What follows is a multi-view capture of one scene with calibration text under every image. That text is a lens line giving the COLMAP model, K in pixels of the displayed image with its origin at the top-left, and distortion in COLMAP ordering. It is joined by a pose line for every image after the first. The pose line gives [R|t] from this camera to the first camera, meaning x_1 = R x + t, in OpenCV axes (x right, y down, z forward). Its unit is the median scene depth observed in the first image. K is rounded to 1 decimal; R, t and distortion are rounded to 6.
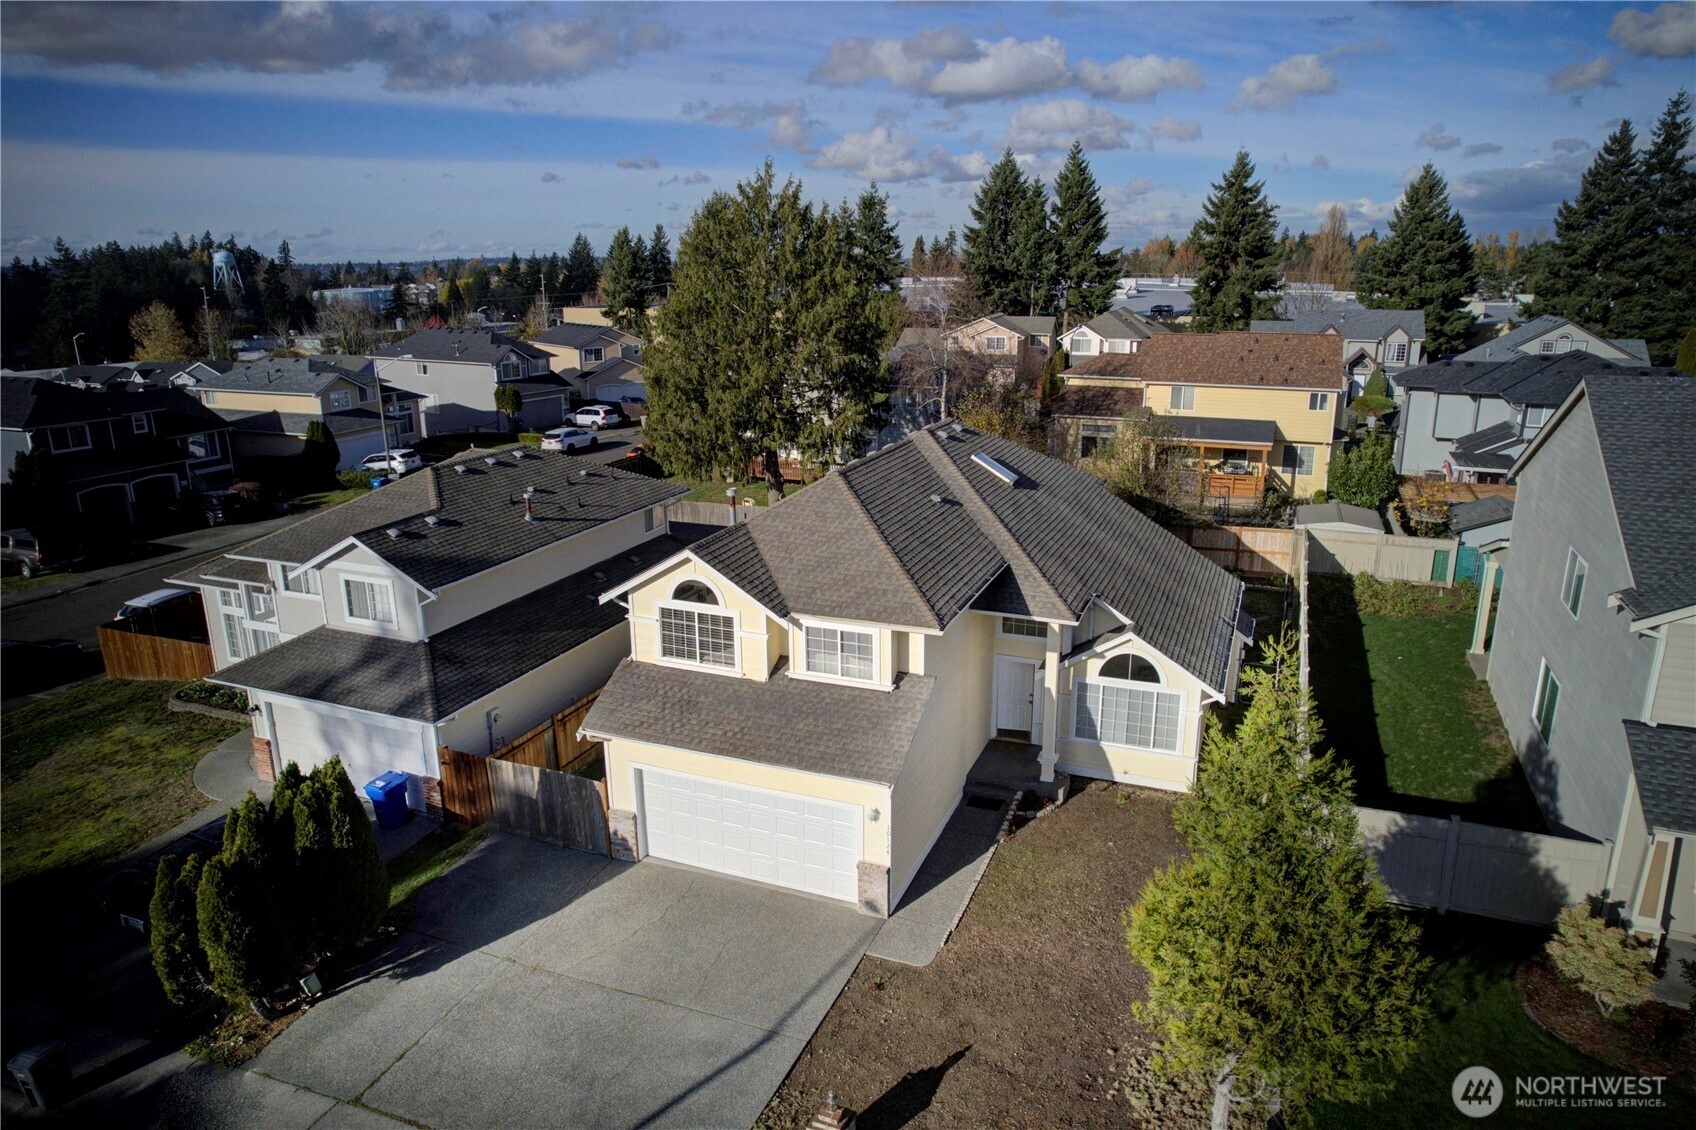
lens RADIAL K [[1092.1, 0, 848.0], [0, 1092.1, 565.0], [0, 0, 1]] dist [-0.068305, 0.056110]
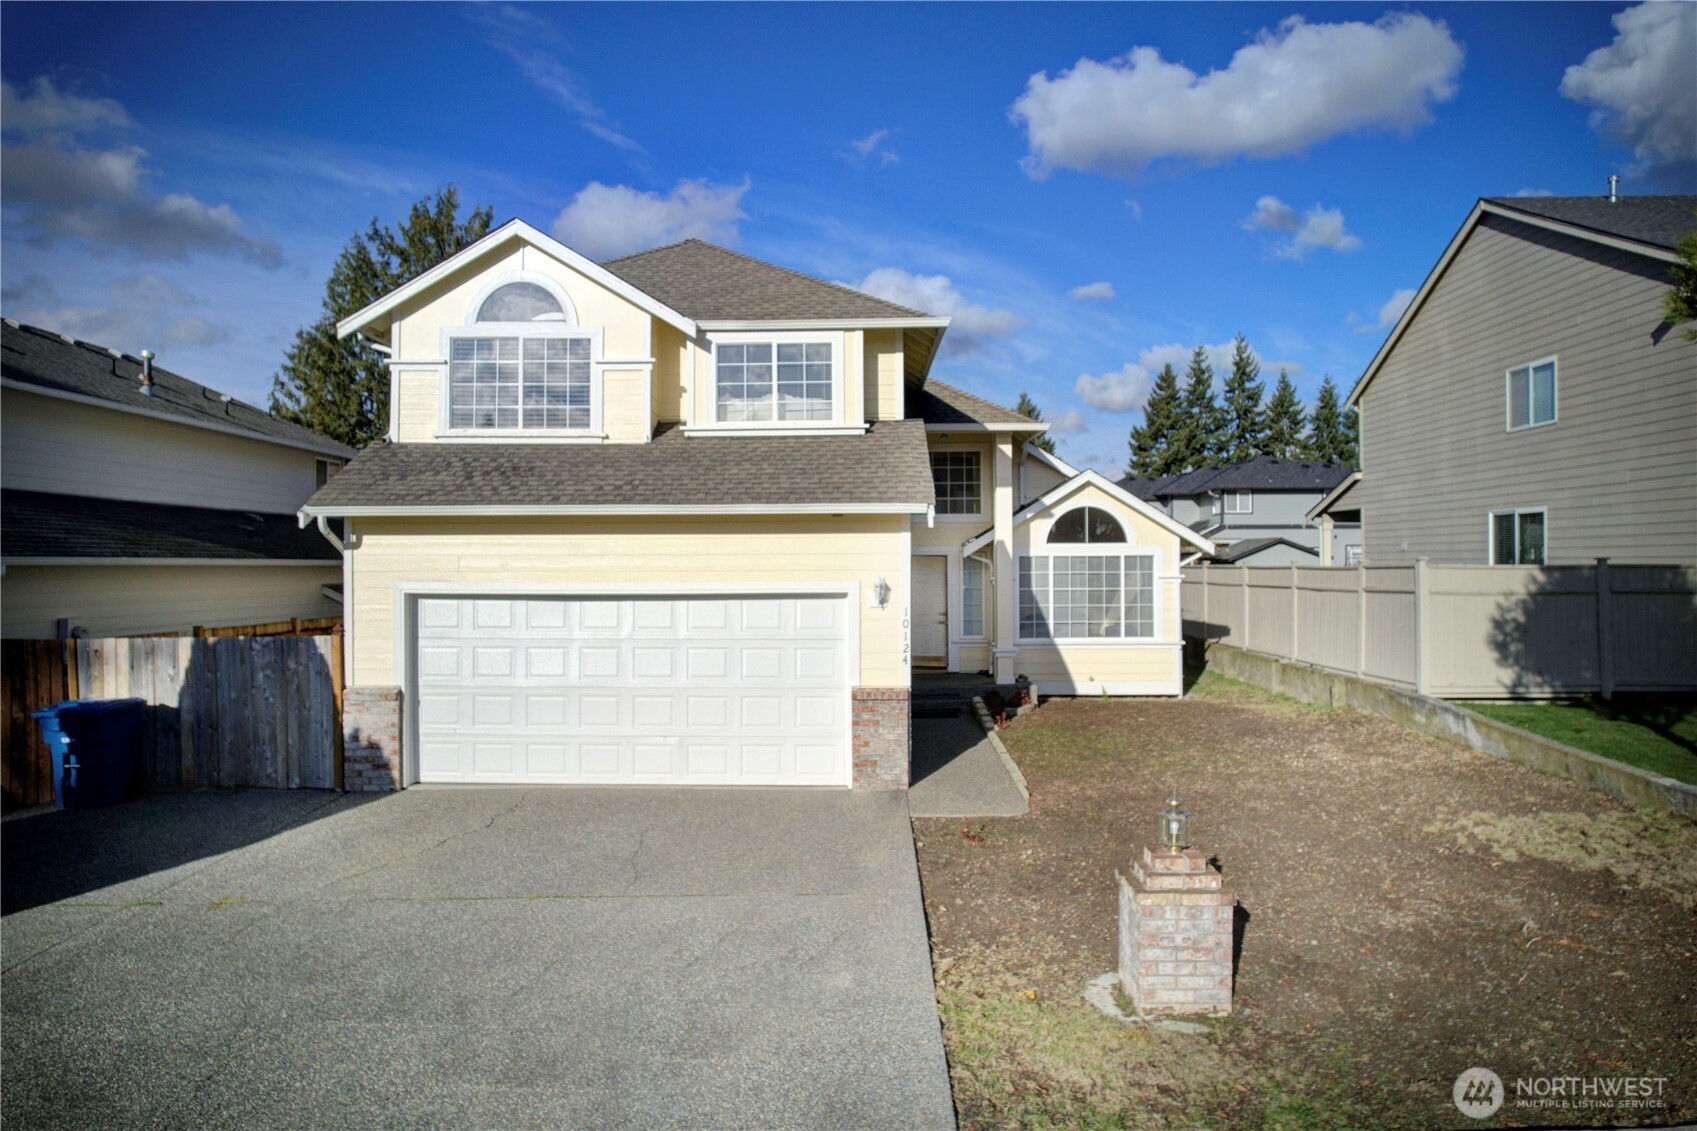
lens RADIAL K [[1095.8, 0, 851.2], [0, 1095.8, 568.2], [0, 0, 1]] dist [-0.078300, 0.063233]
pose [[0.929696, 0.005366, 0.368289, -0.170814], [0.096339, 0.961543, -0.257205, 0.303035], [-0.355506, 0.274603, 0.893425, 0.394249]]
